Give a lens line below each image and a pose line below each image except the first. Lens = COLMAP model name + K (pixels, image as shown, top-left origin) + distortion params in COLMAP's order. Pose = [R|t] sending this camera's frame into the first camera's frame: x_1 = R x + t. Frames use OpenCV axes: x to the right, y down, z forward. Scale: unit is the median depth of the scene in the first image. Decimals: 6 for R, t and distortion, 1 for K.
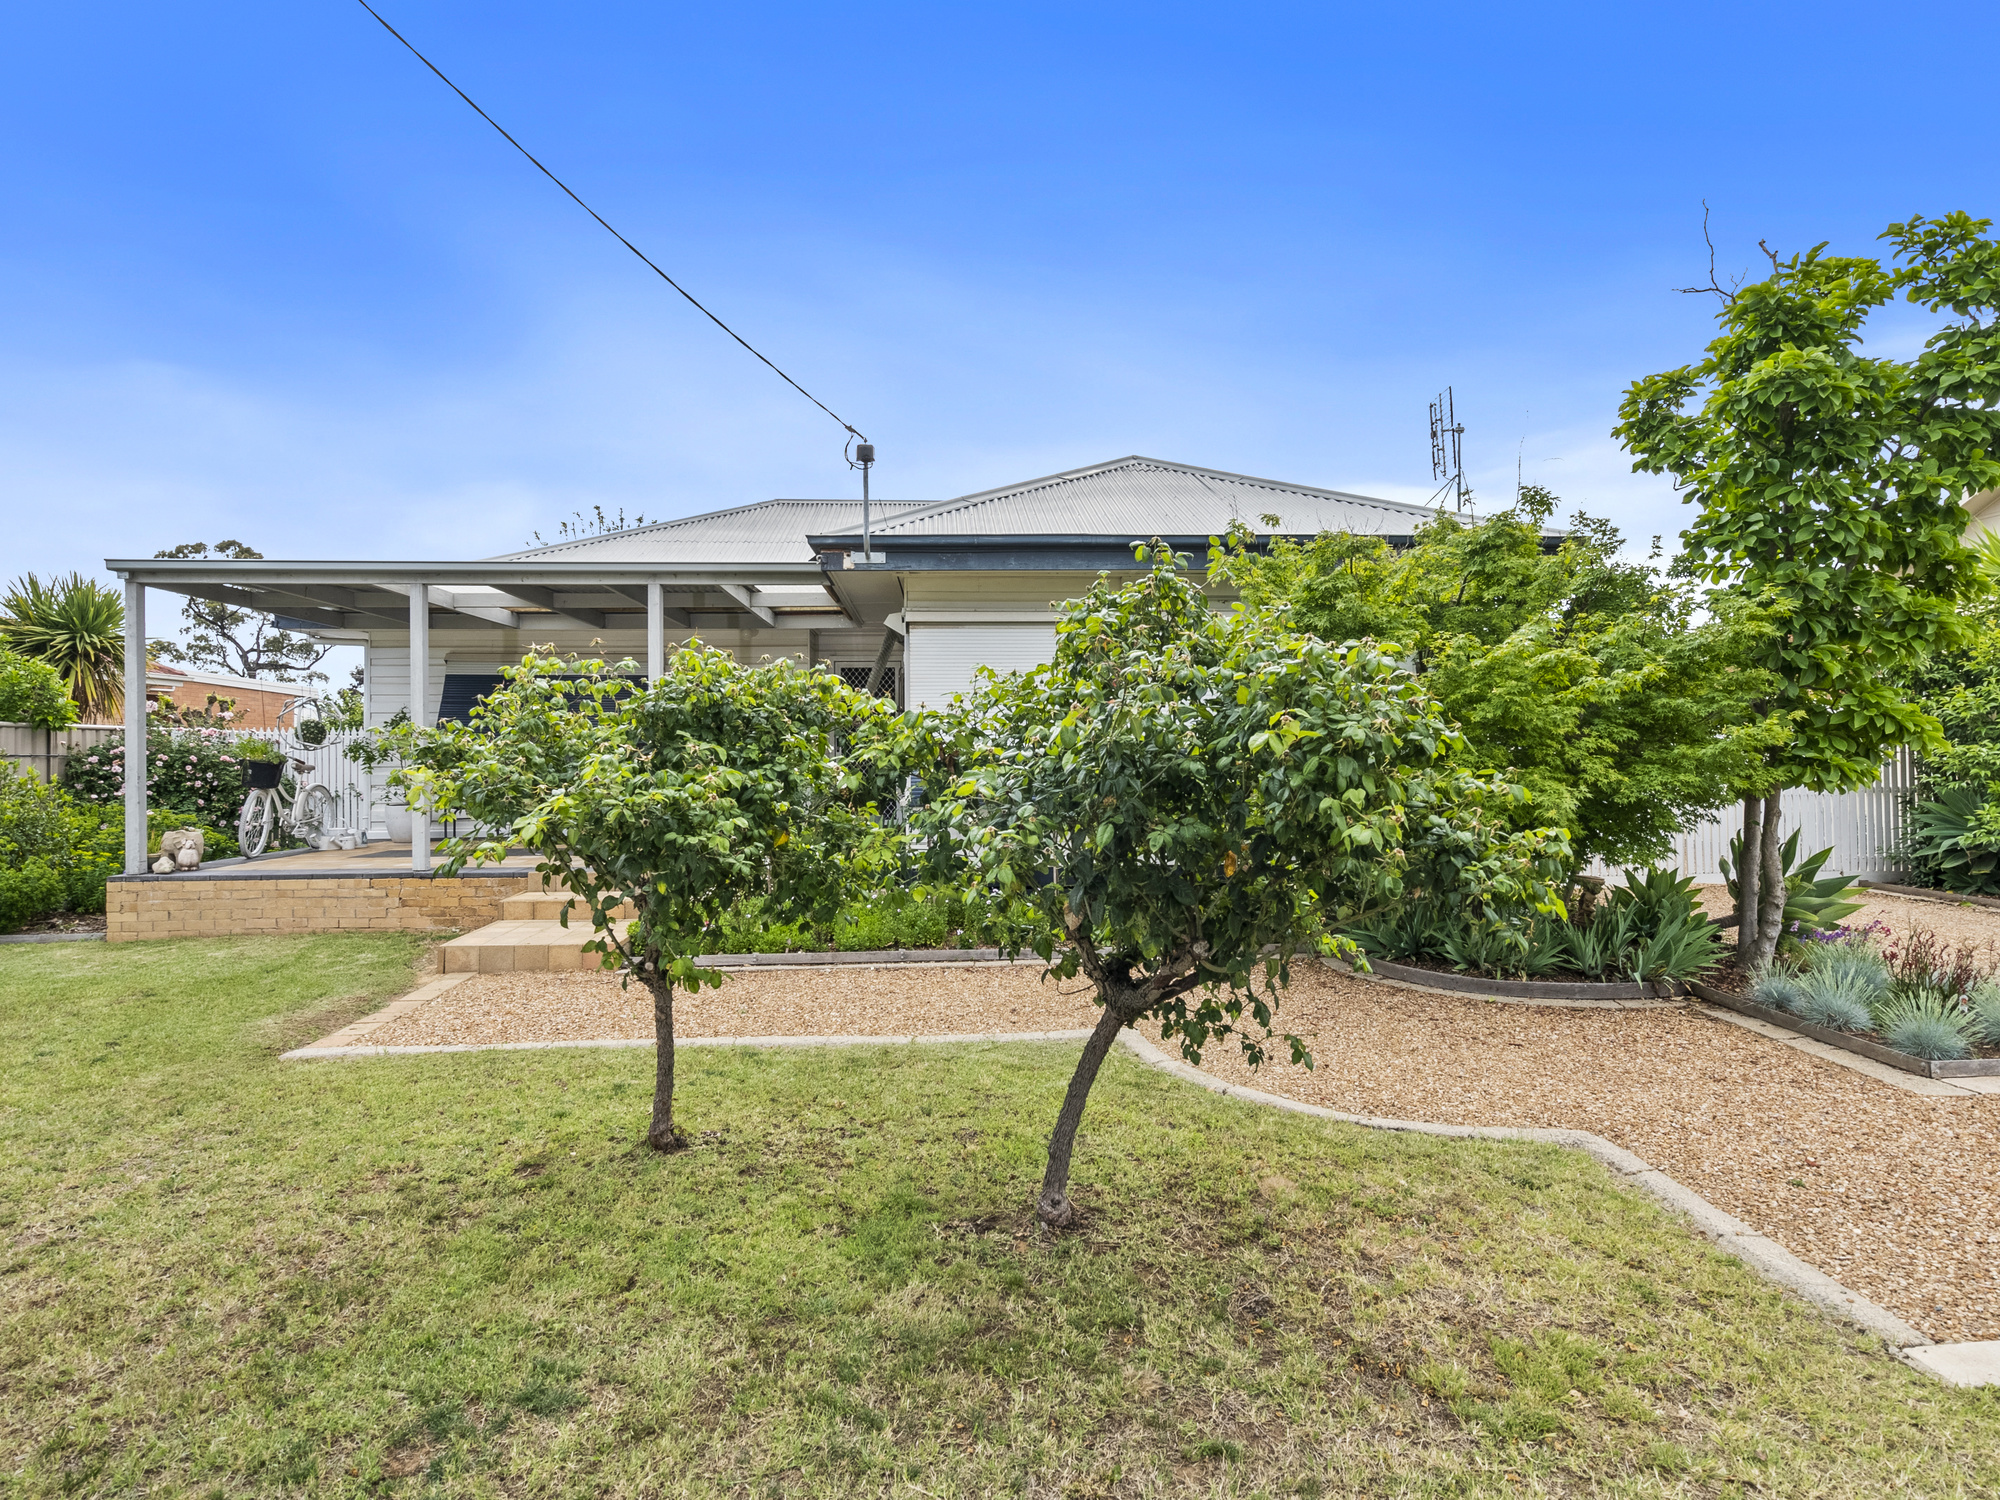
lens RADIAL K [[1025.9, 0, 1005.7], [0, 1025.9, 751.2], [0, 0, 1]] dist [-0.019865, 0.001294]
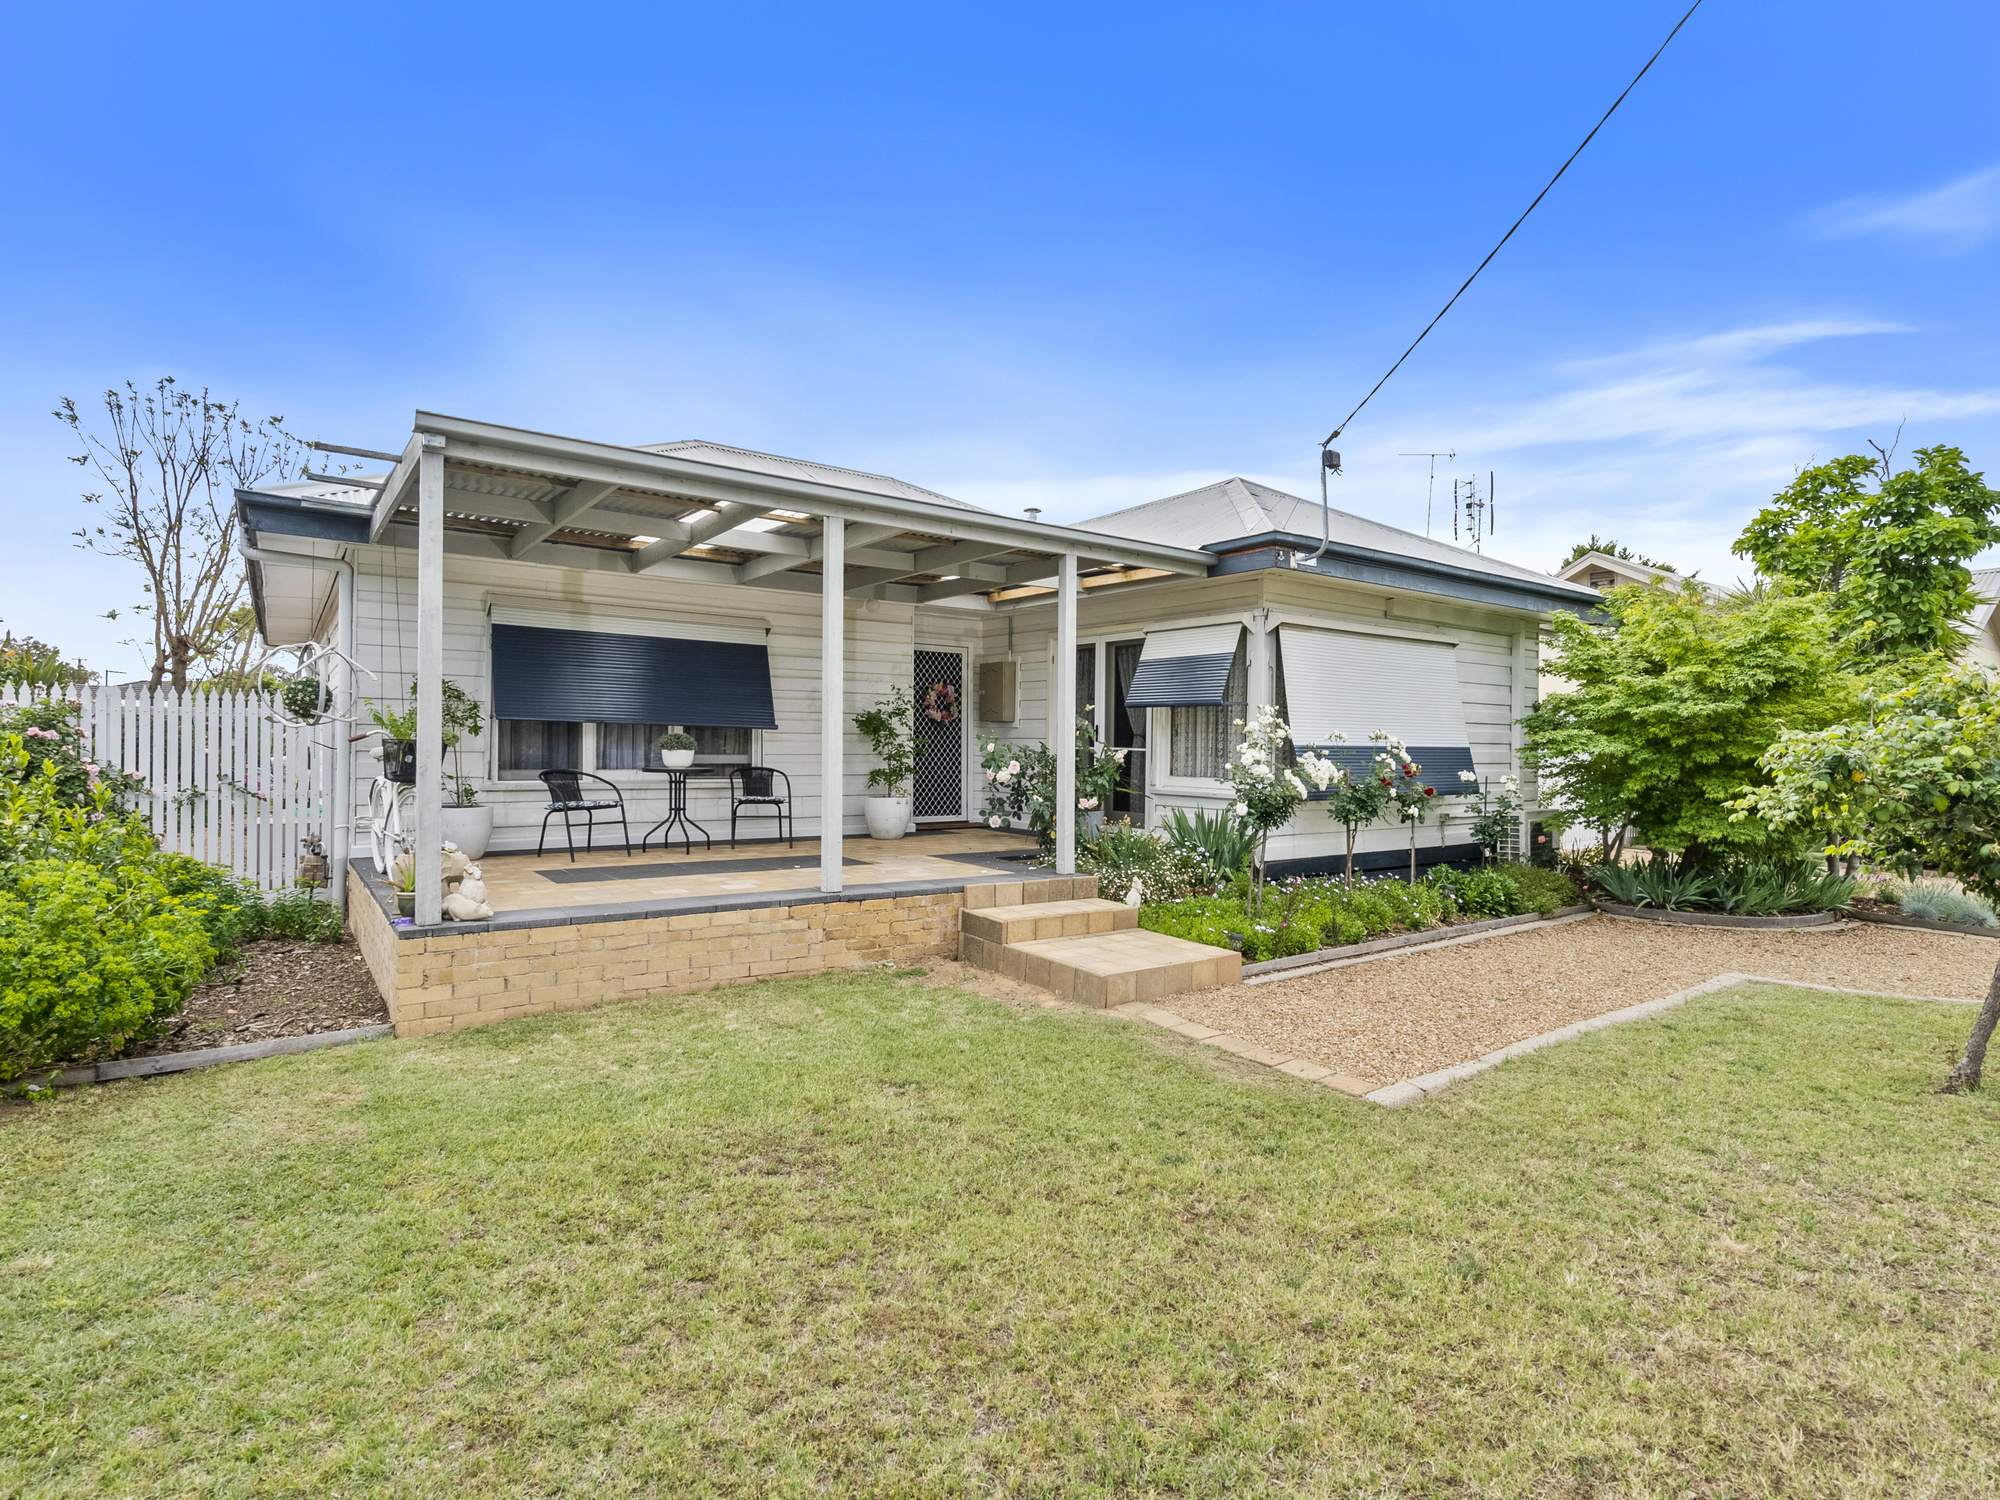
lens RADIAL K [[1025.9, 0, 992.4], [0, 1025.9, 751.9], [0, 0, 1]] dist [-0.019865, 0.001294]
pose [[0.842225, 0.015641, 0.538900, -0.902937], [-0.021316, 0.999764, 0.004297, 0.006302], [-0.538705, -0.015106, 0.842359, 0.291652]]
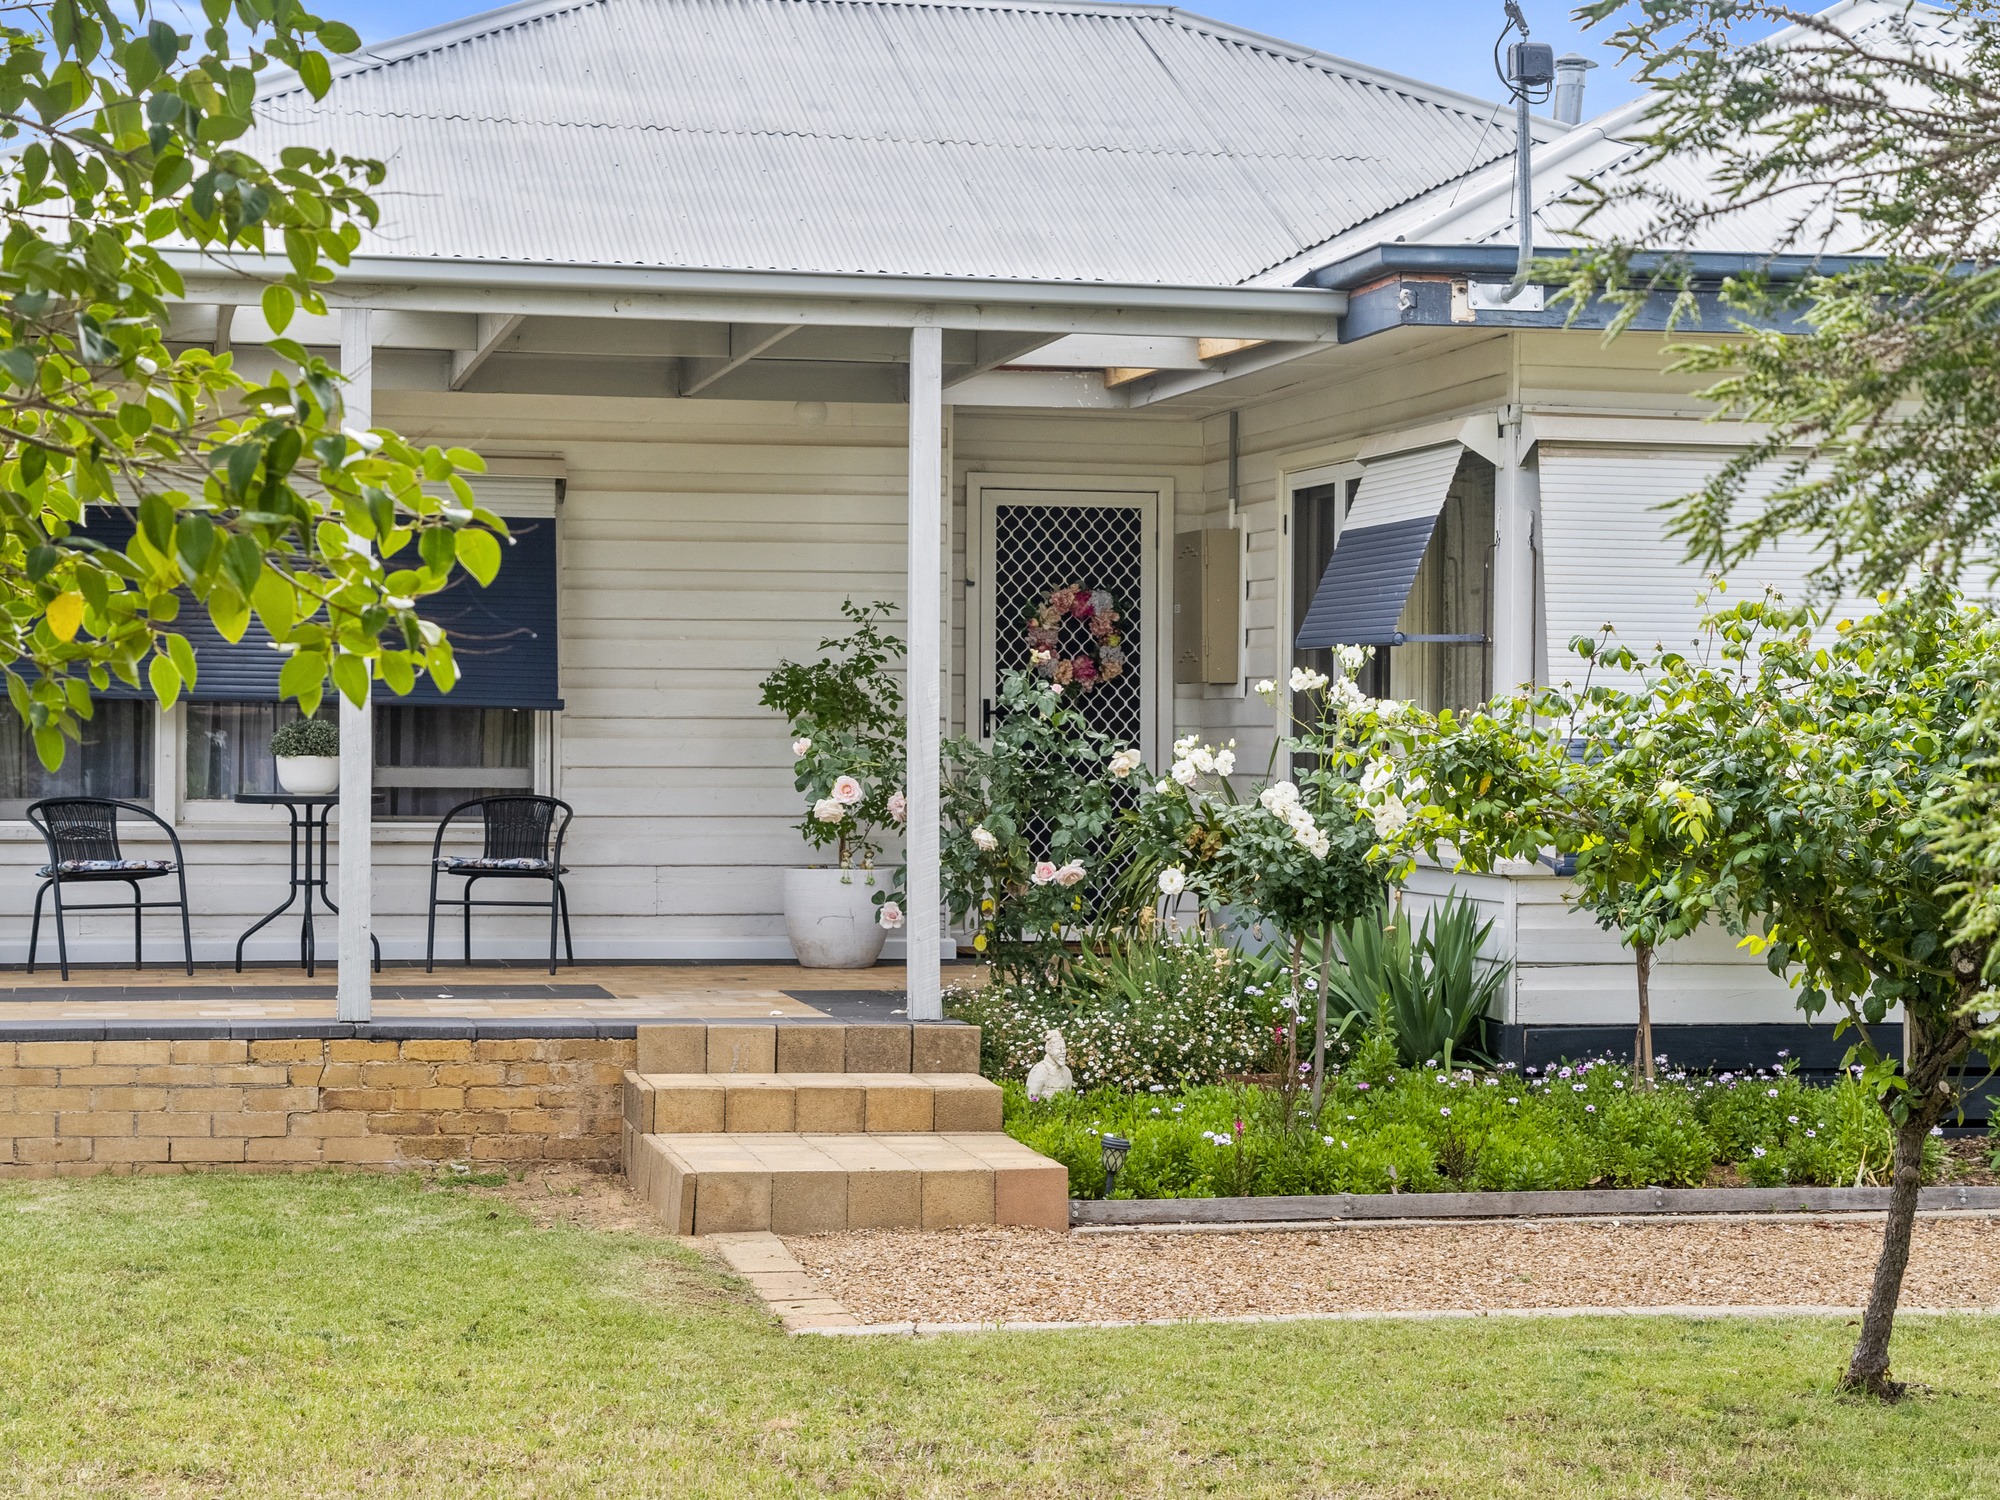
lens RADIAL K [[4017.6, 0, 999.2], [0, 4017.6, 747.9], [0, 0, 1]] dist [0.025954, 0.000000]
pose [[0.988371, 0.014740, 0.151345, -0.572563], [-0.015397, 0.999876, 0.003172, 0.000003], [-0.151279, -0.005465, 0.988476, -0.617660]]
